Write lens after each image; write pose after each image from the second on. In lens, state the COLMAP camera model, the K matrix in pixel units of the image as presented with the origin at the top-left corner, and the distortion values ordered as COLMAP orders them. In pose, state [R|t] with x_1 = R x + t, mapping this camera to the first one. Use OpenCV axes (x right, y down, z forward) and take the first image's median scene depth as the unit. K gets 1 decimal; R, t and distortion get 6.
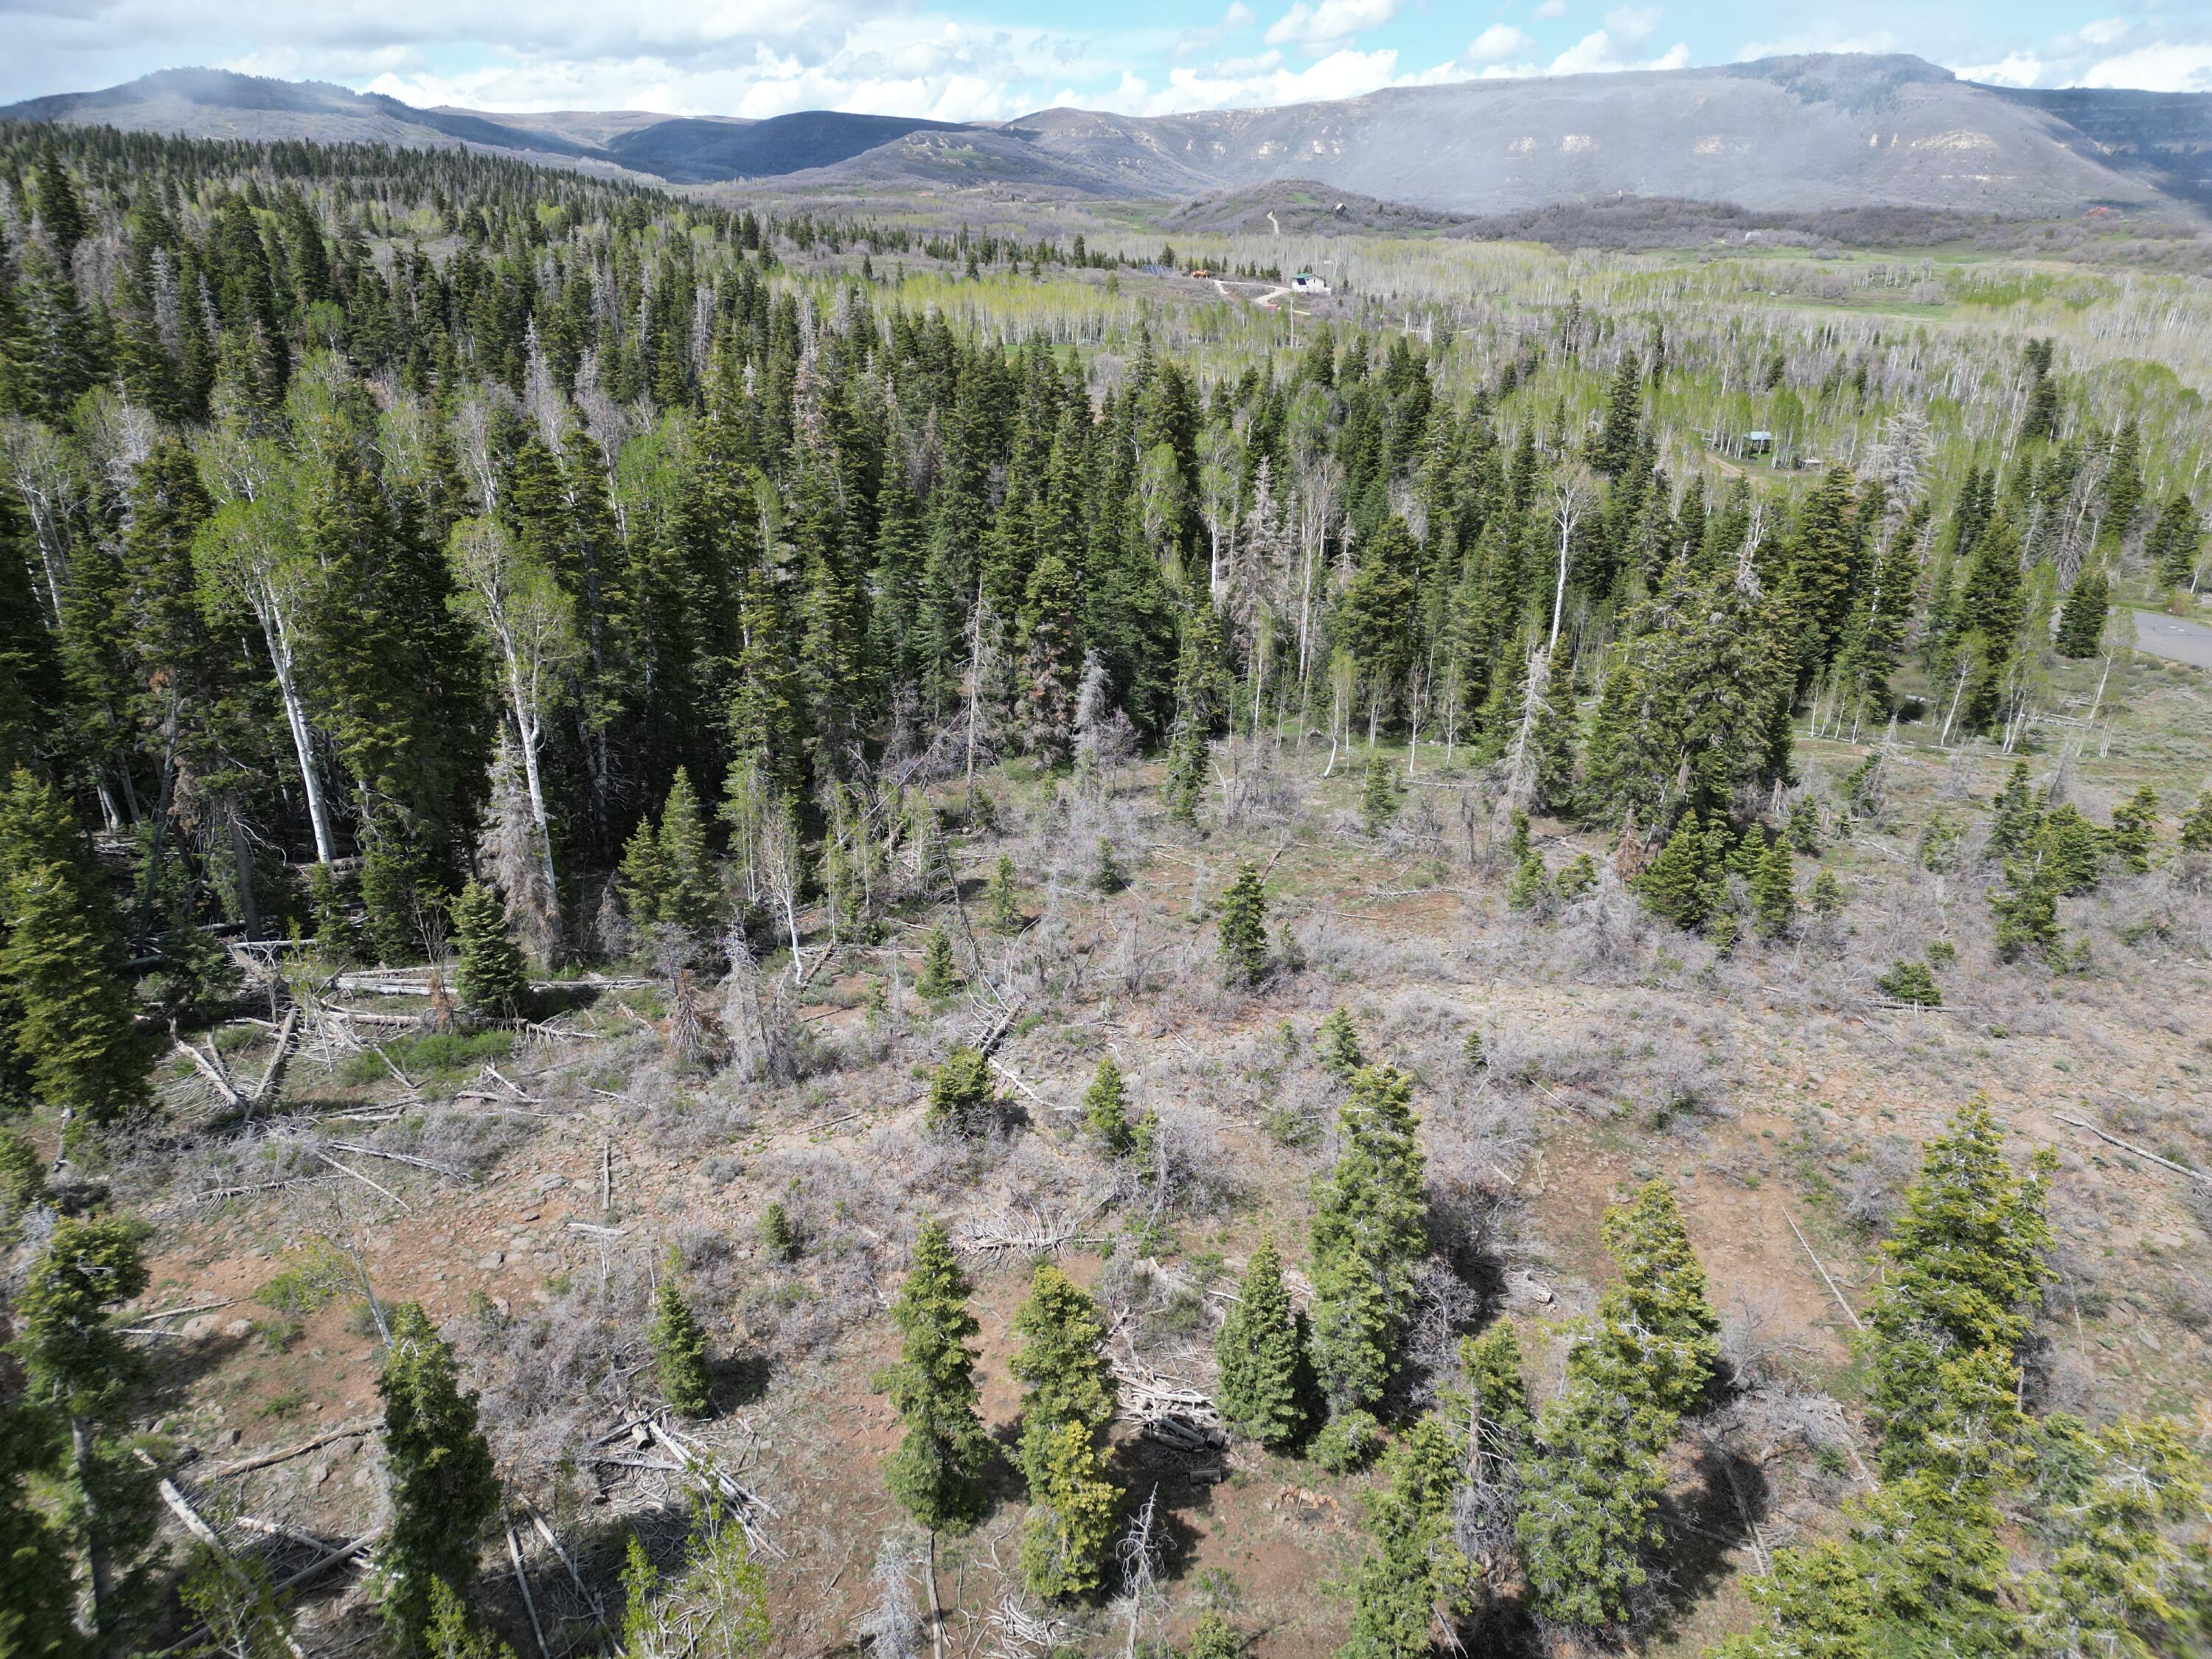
lens RADIAL K [[1528.5, 0, 1101.4], [0, 1528.5, 835.1], [0, 0, 1]] dist [0.078602, -0.073733]
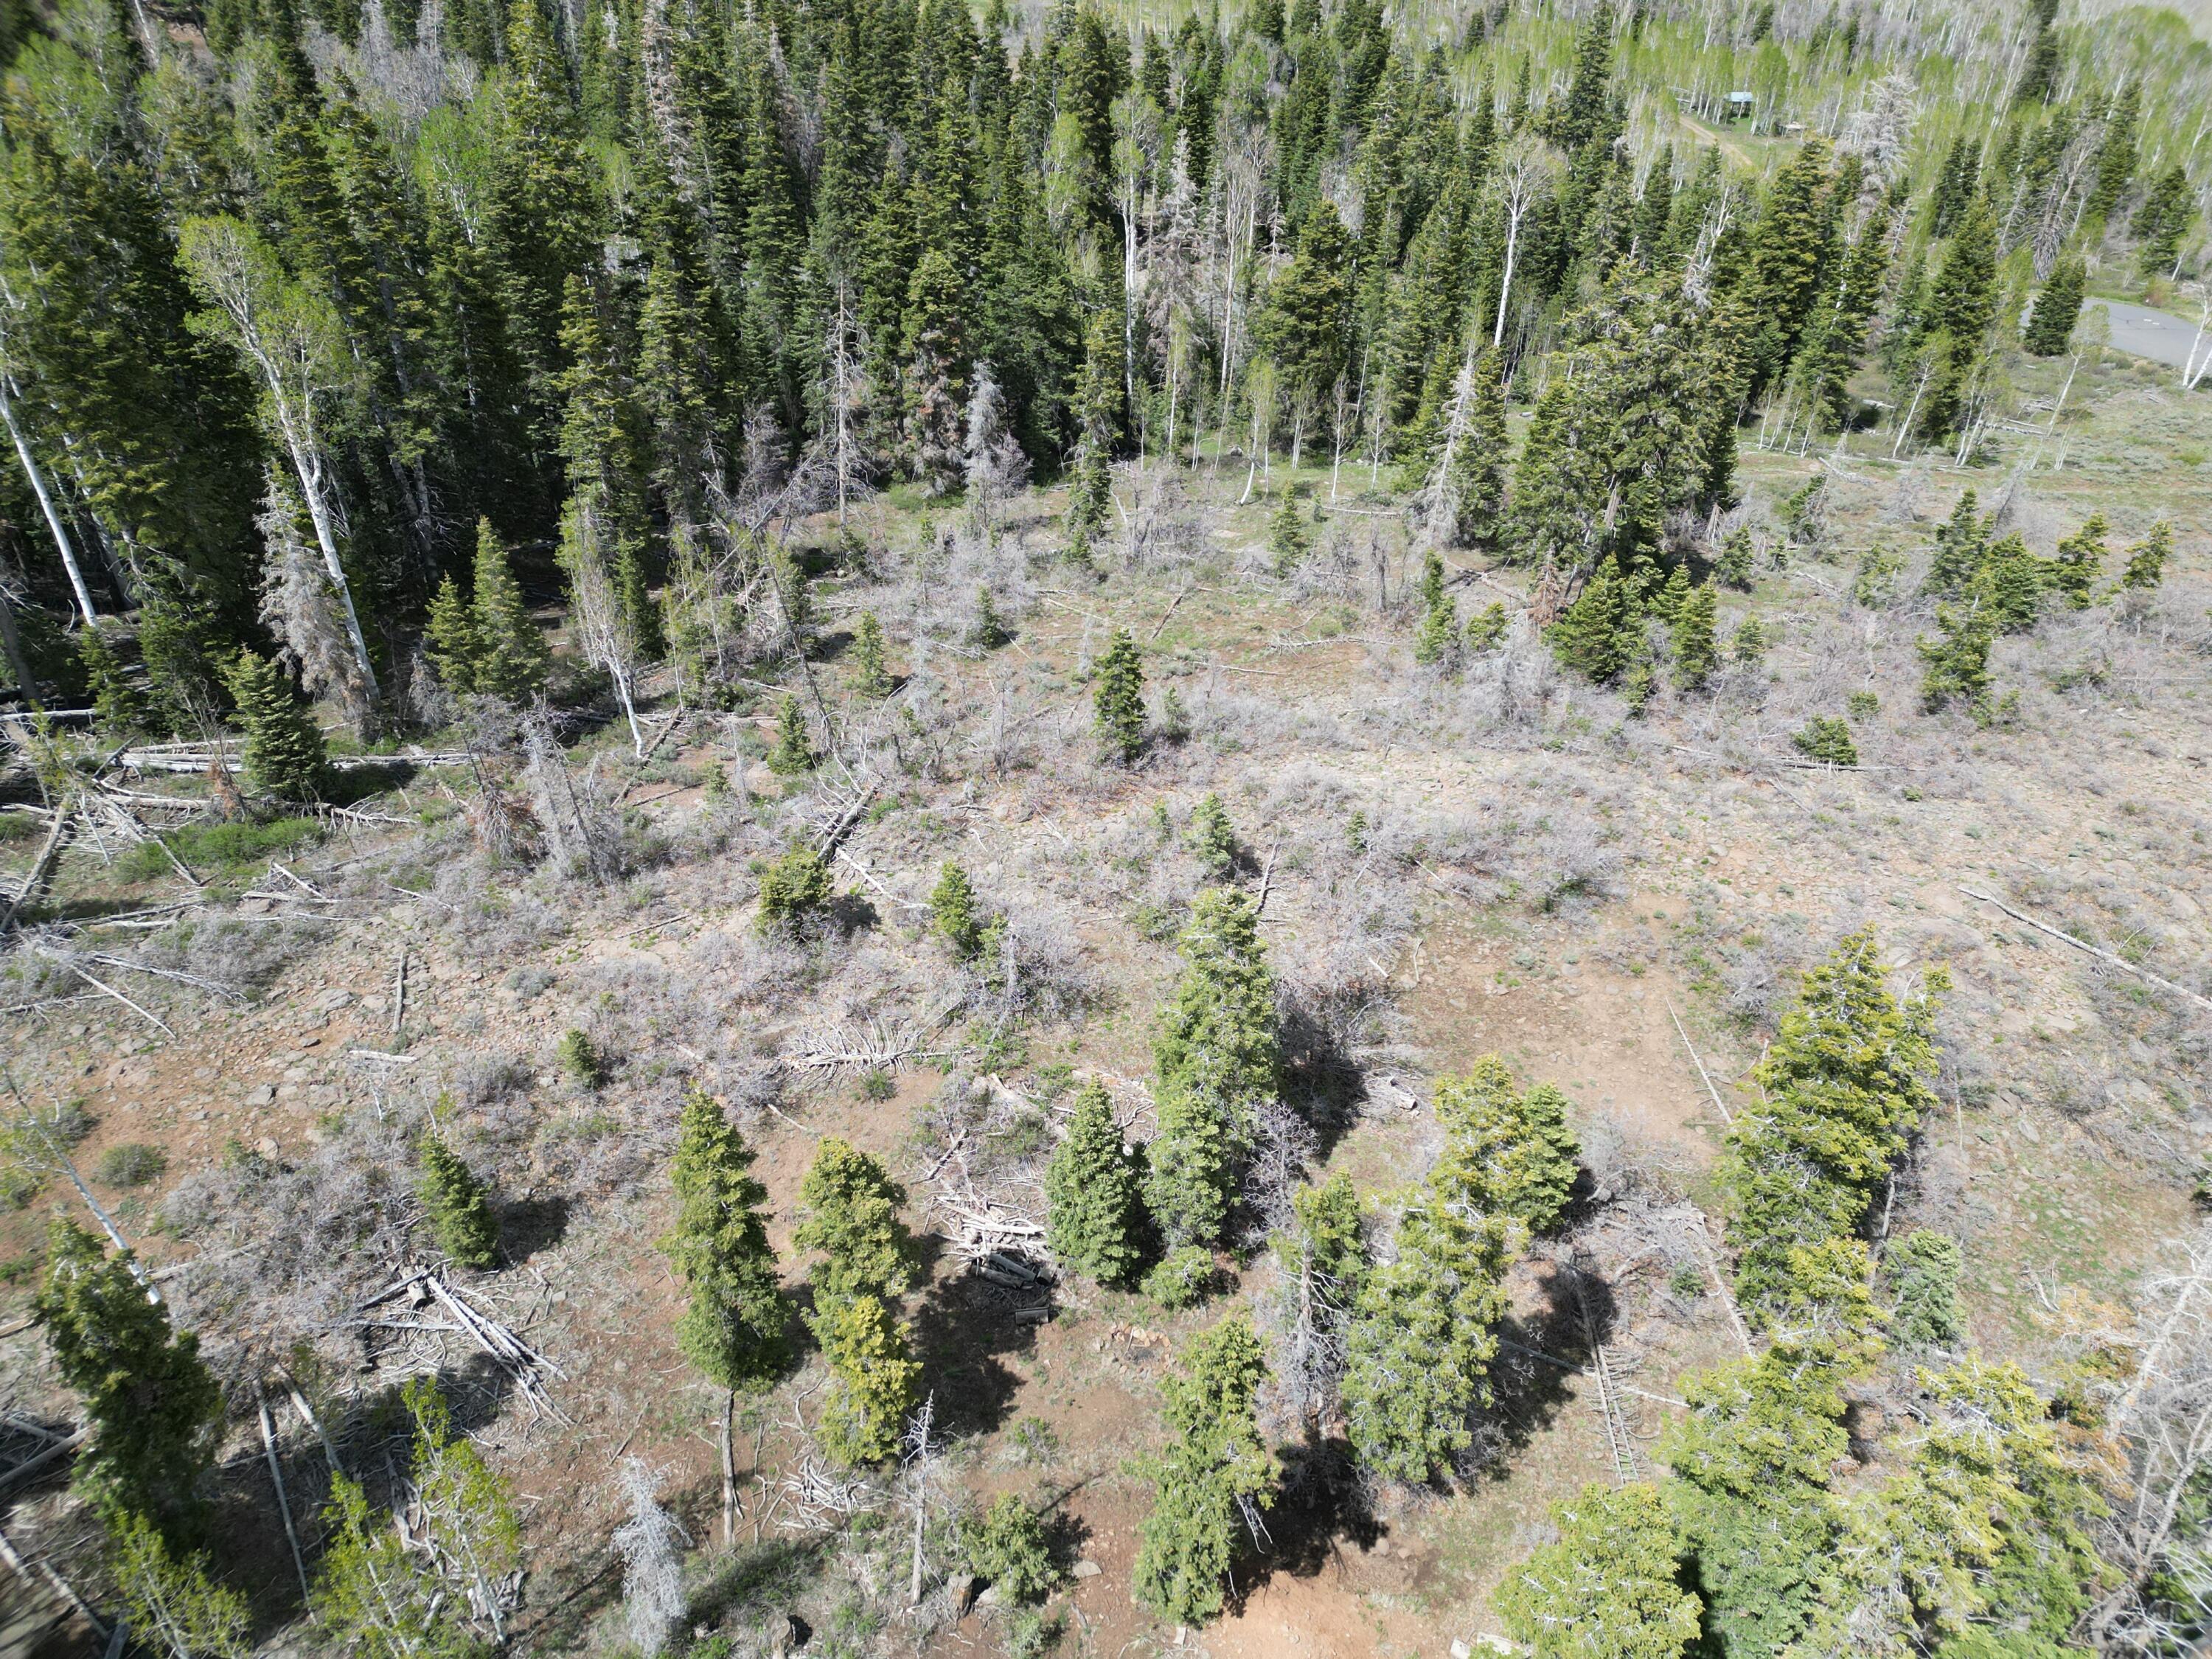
lens RADIAL K [[1530.7, 0, 1102.1], [0, 1530.7, 828.7], [0, 0, 1]] dist [0.078718, -0.072586]
pose [[0.999472, -0.011017, 0.030557, 0.045132], [0.005040, 0.981934, 0.189156, -0.030490], [-0.032089, -0.188902, 0.981472, 0.068260]]
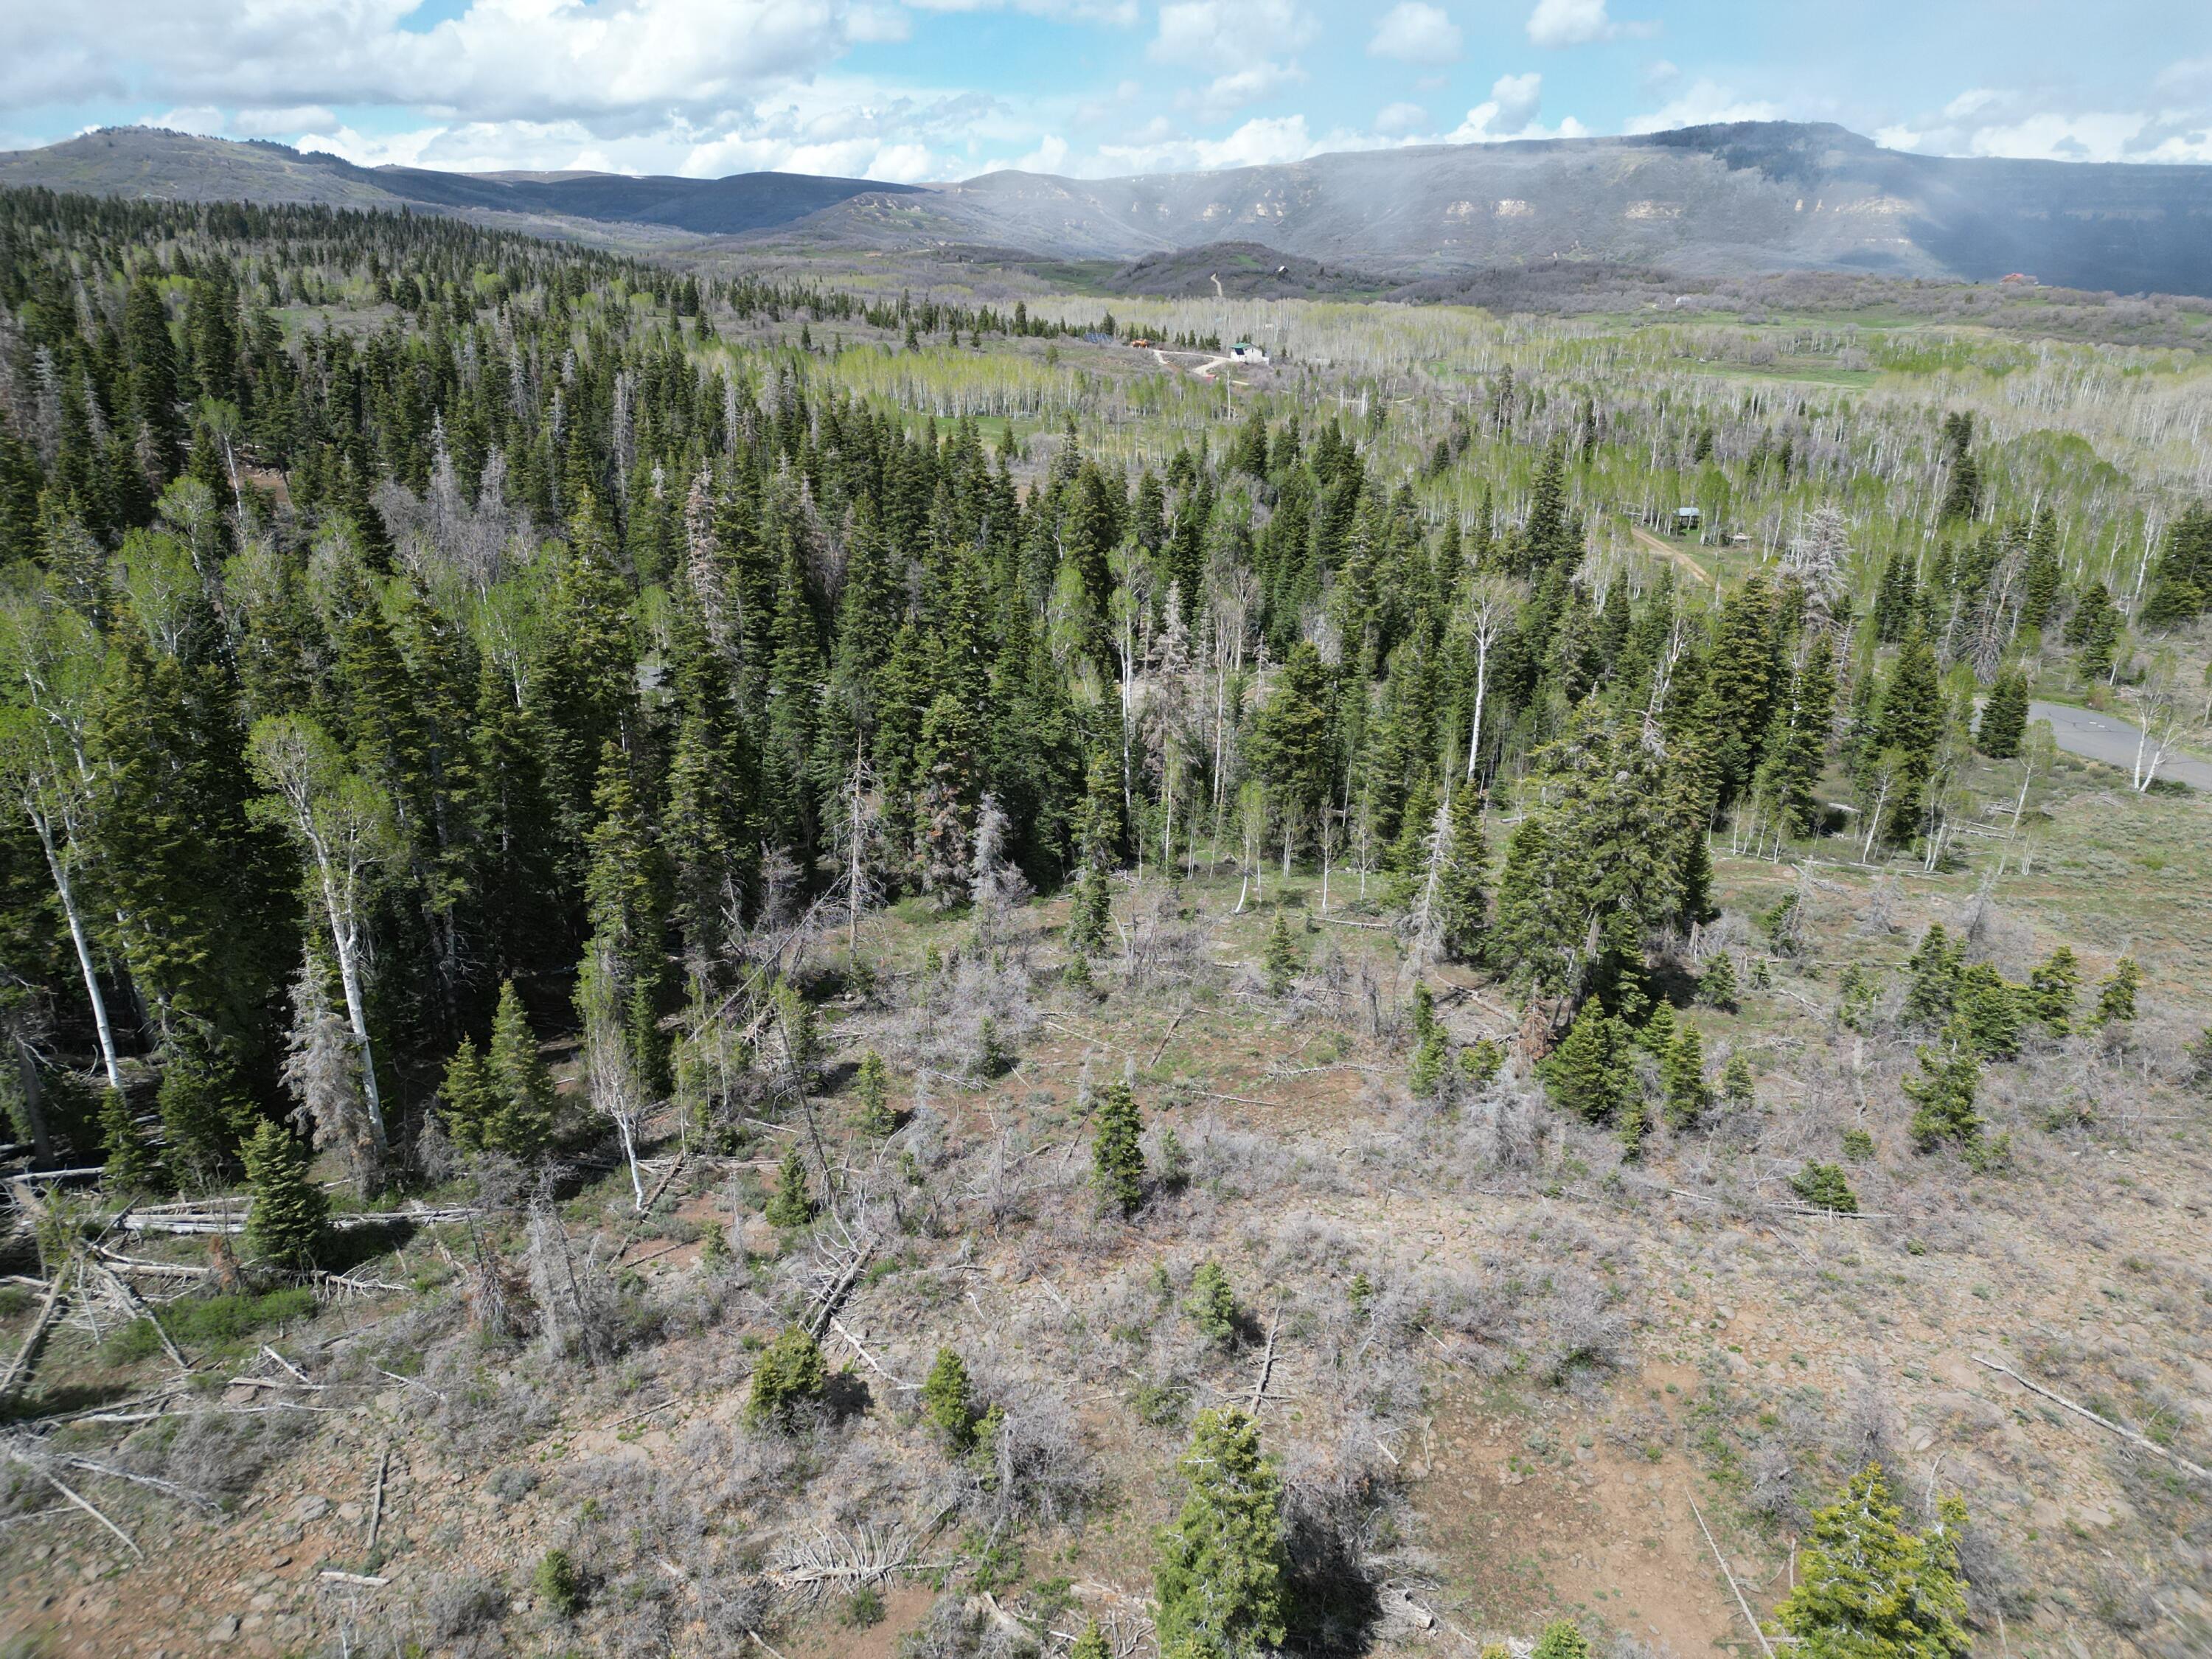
lens RADIAL K [[1530.7, 0, 1102.1], [0, 1530.7, 828.7], [0, 0, 1]] dist [0.078718, -0.072586]
pose [[0.999495, -0.007802, 0.030817, 0.047094], [0.008920, 0.999301, -0.036290, -0.084726], [-0.030513, 0.036547, 0.998866, 0.050703]]
